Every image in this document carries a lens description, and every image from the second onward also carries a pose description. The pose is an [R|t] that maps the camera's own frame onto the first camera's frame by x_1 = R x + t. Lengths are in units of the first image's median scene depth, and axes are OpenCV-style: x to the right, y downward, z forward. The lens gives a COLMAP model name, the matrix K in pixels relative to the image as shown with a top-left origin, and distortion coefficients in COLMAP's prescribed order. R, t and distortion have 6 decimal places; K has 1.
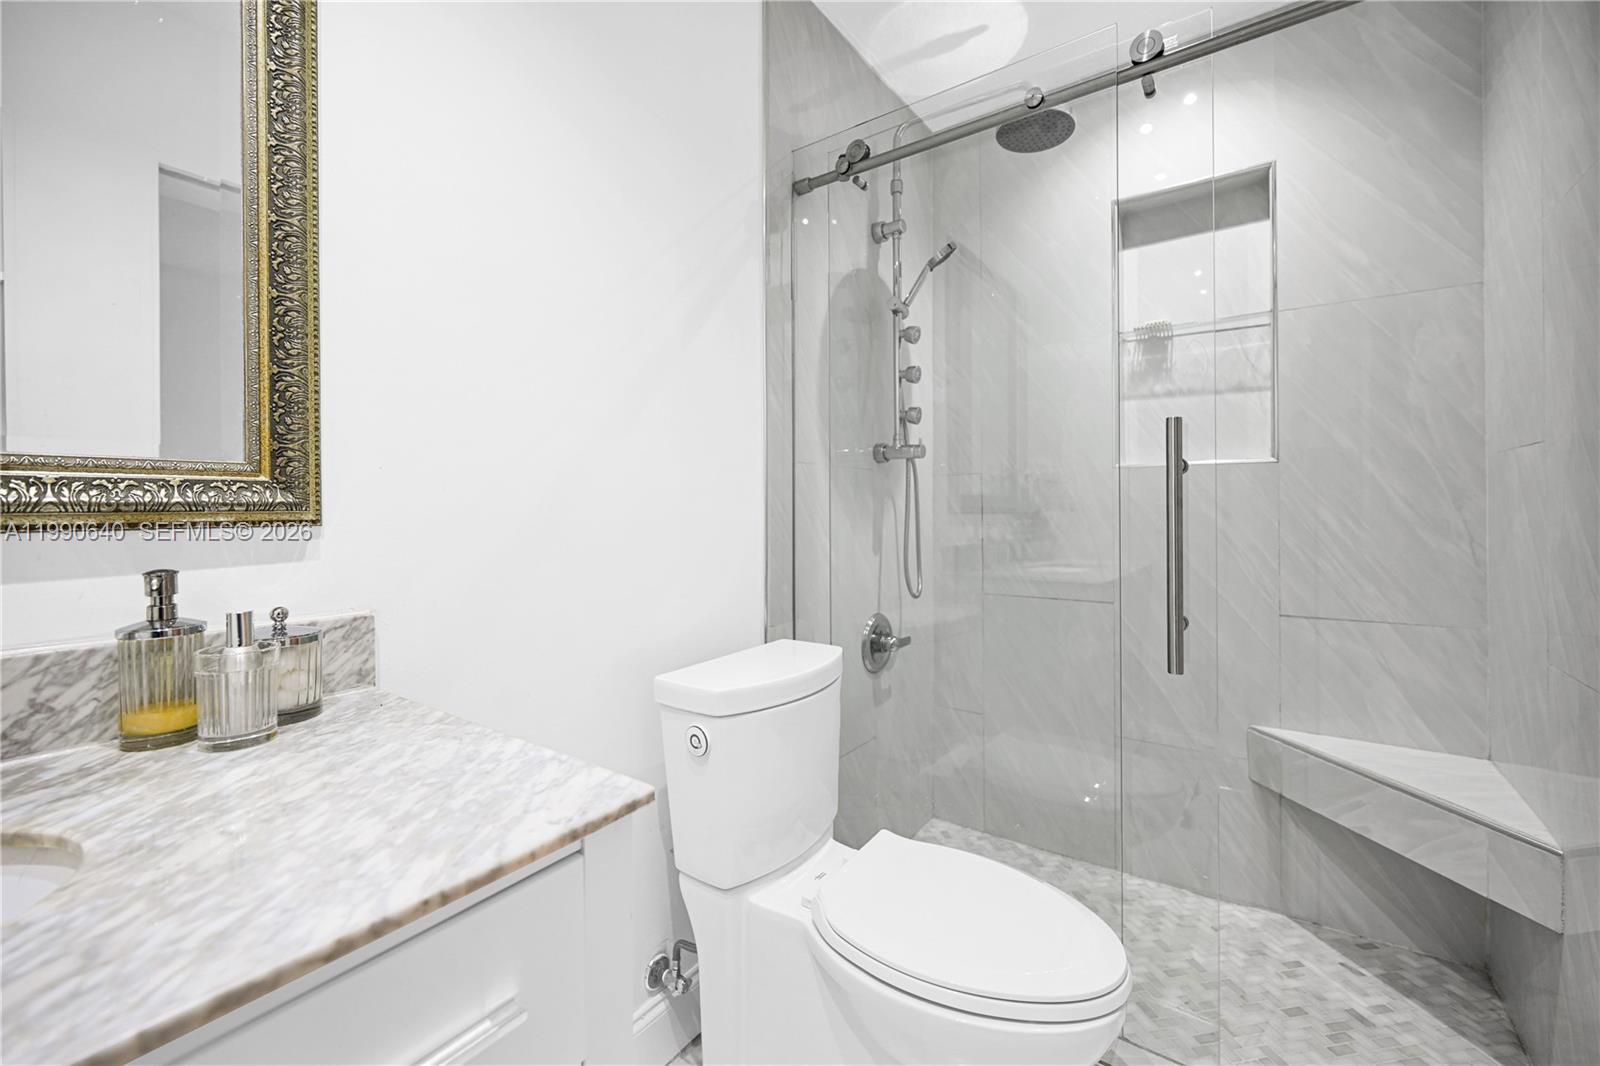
lens RADIAL K [[645.2, 0, 806.6], [0, 645.2, 517.8], [0, 0, 1]] dist [0.000322, 0.000007]
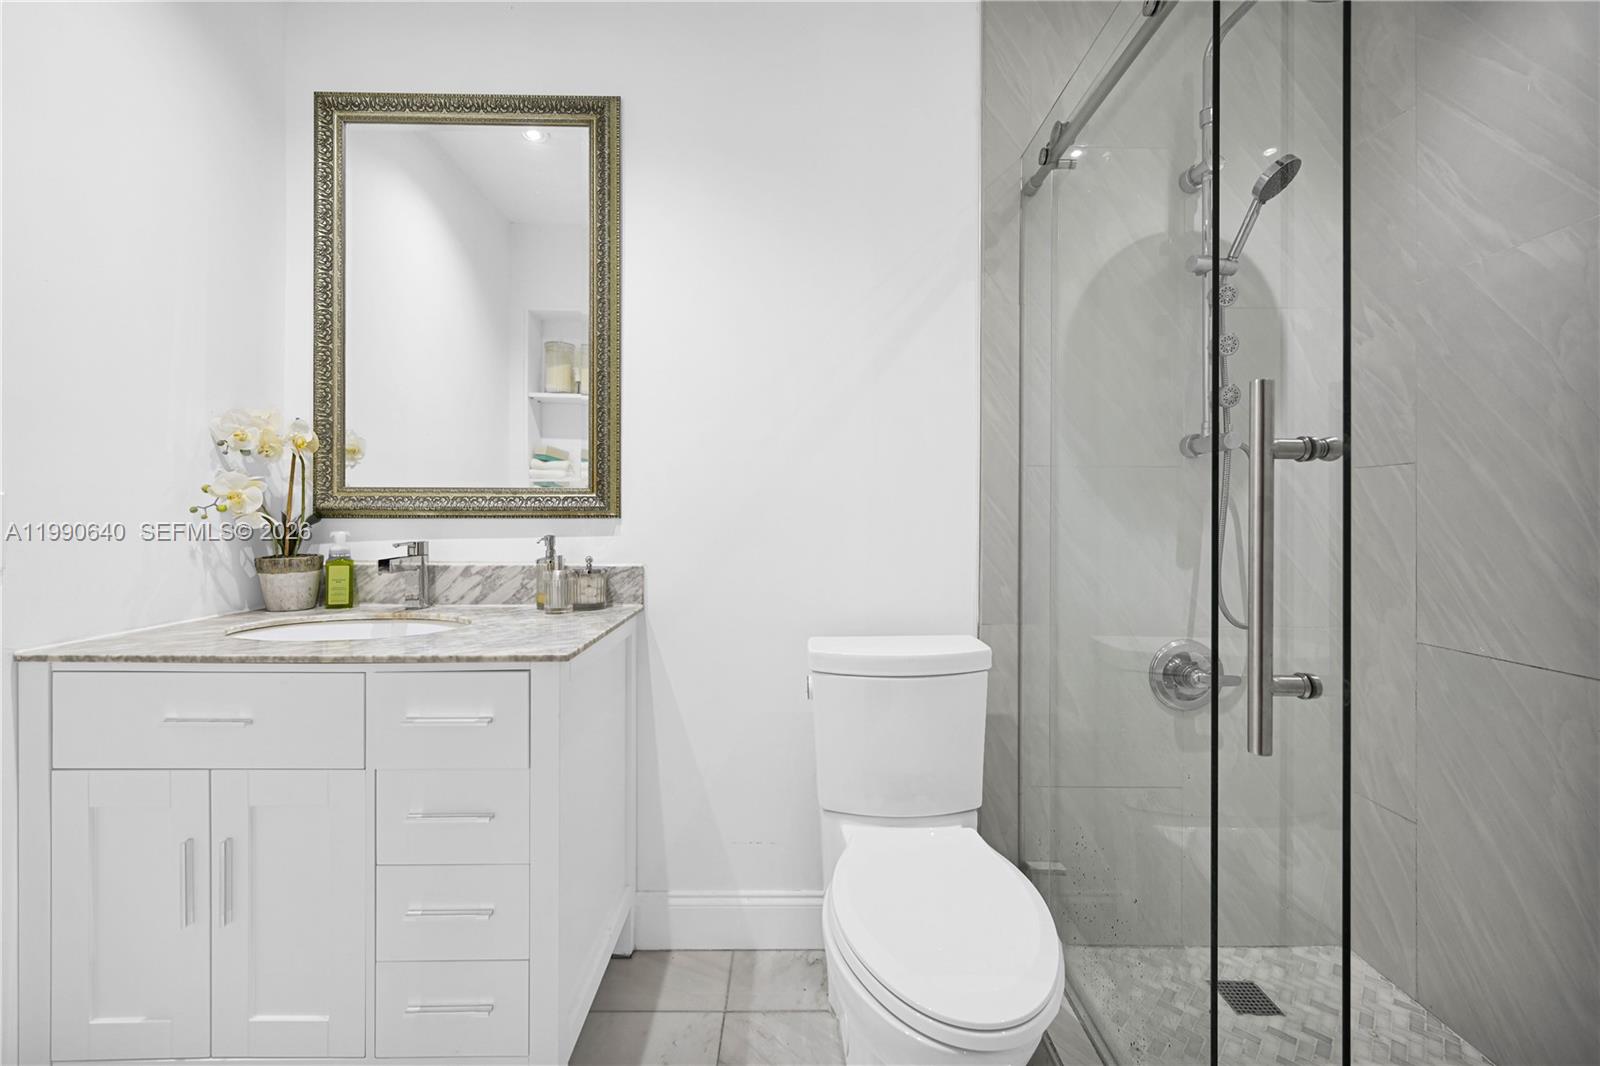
lens RADIAL K [[645.2, 0, 813.8], [0, 645.2, 520.7], [0, 0, 1]] dist [0.000322, 0.000007]
pose [[0.604811, 0.020192, -0.796113, 1.289793], [-0.017781, 0.999772, 0.011849, -0.015981], [0.796170, 0.006990, 0.605032, 0.302638]]
